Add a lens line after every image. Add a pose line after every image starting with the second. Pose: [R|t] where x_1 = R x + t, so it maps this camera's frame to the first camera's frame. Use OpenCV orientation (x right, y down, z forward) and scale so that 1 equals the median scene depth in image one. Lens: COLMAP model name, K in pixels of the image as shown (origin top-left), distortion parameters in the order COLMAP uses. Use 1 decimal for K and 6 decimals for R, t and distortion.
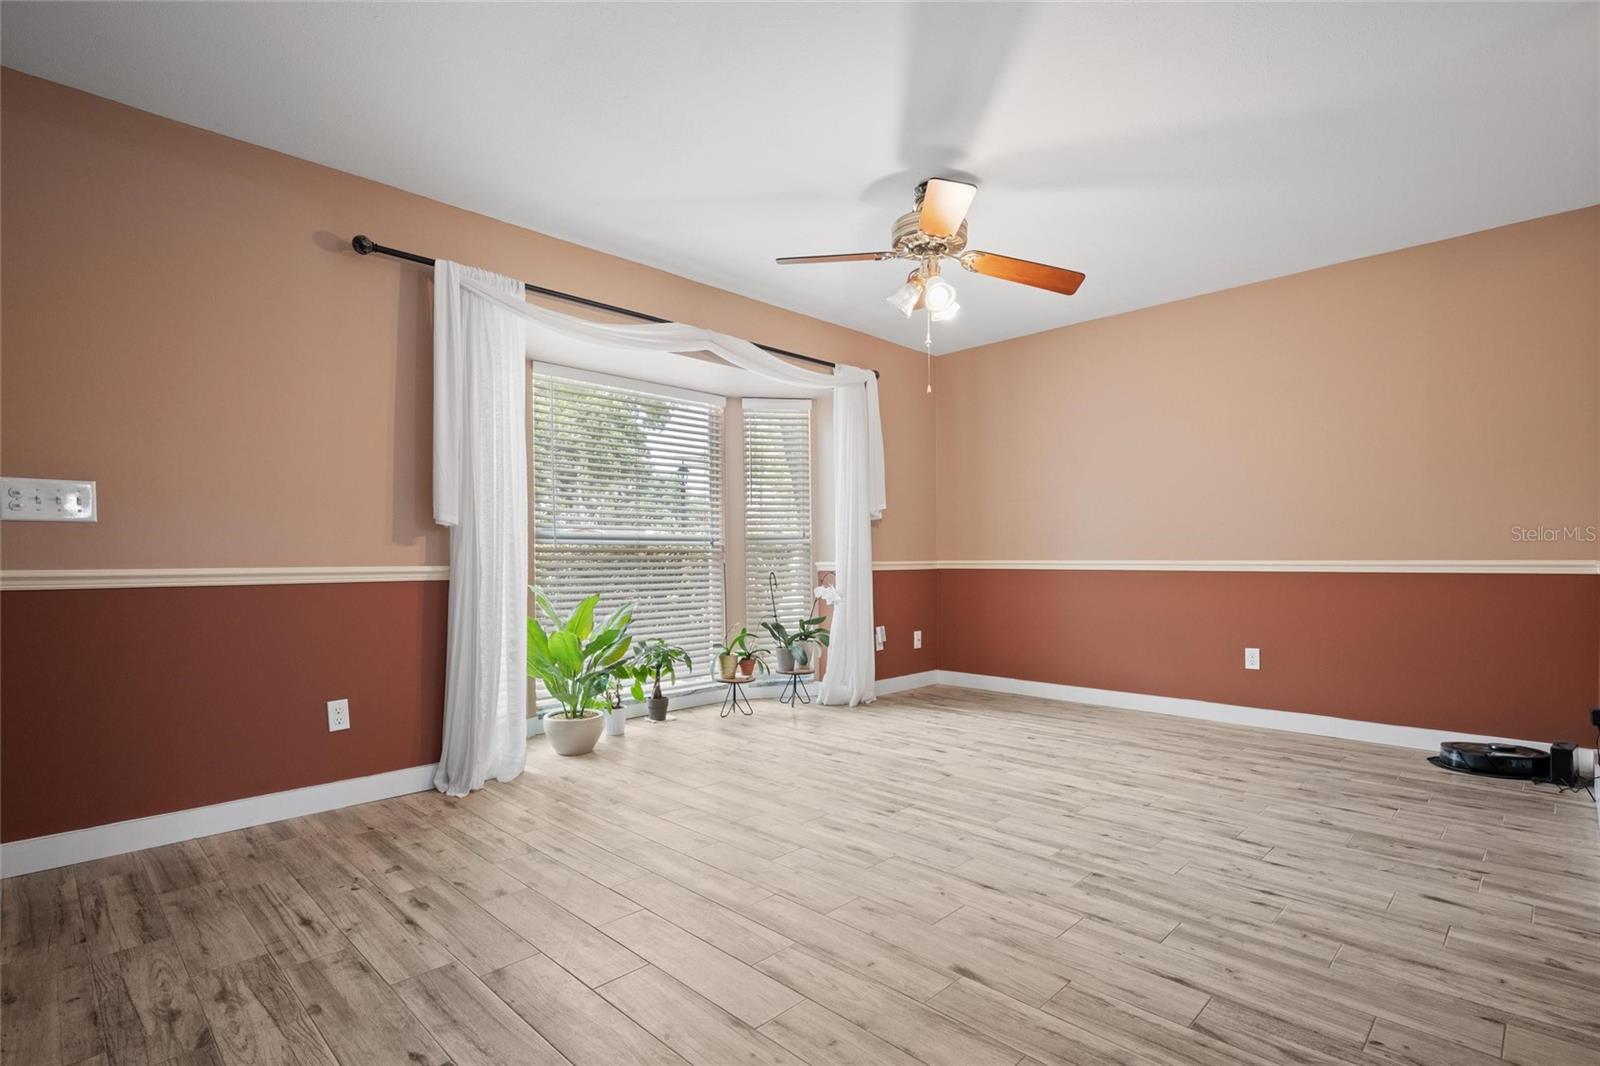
lens RADIAL K [[769.0, 0, 781.5], [0, 769.0, 562.3], [0, 0, 1]] dist [0.001987, -0.000180]
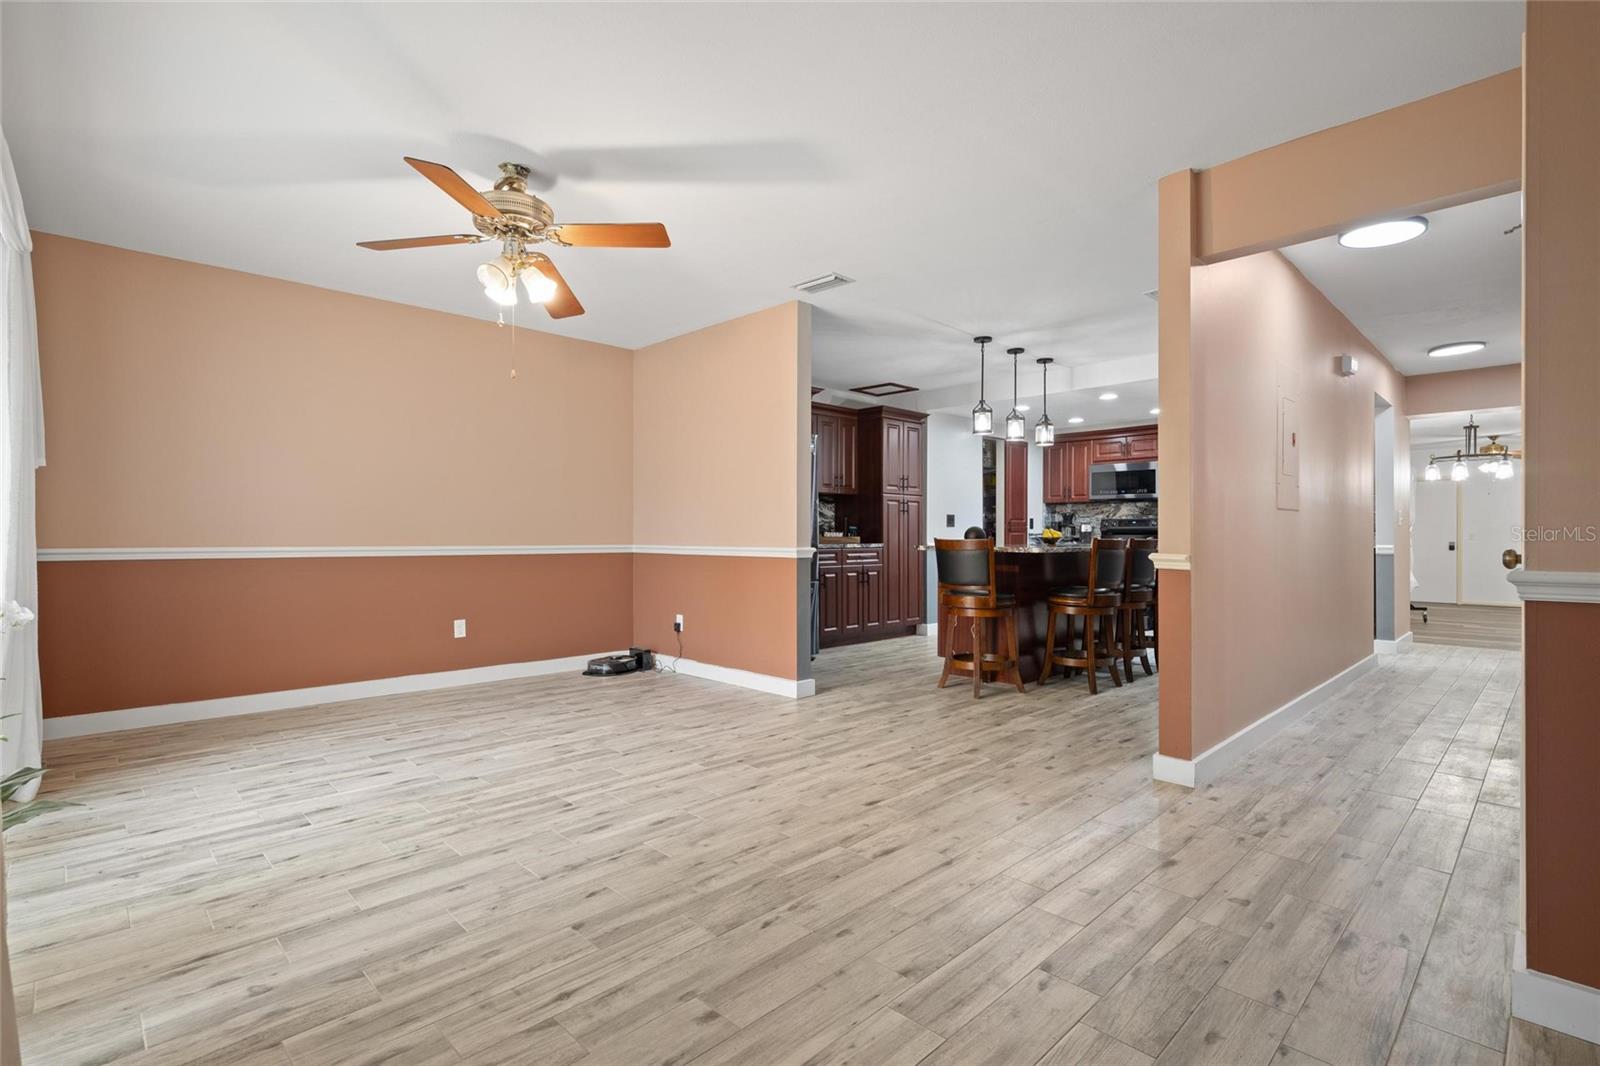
lens RADIAL K [[751.2, 0, 803.9], [0, 751.2, 528.6], [0, 0, 1]] dist [0.001179, -0.000685]
pose [[-0.000795, 0.014166, 0.999899, -0.929773], [0.004671, 0.999889, -0.014162, -0.018431], [-0.999989, 0.004660, -0.000861, 0.781001]]
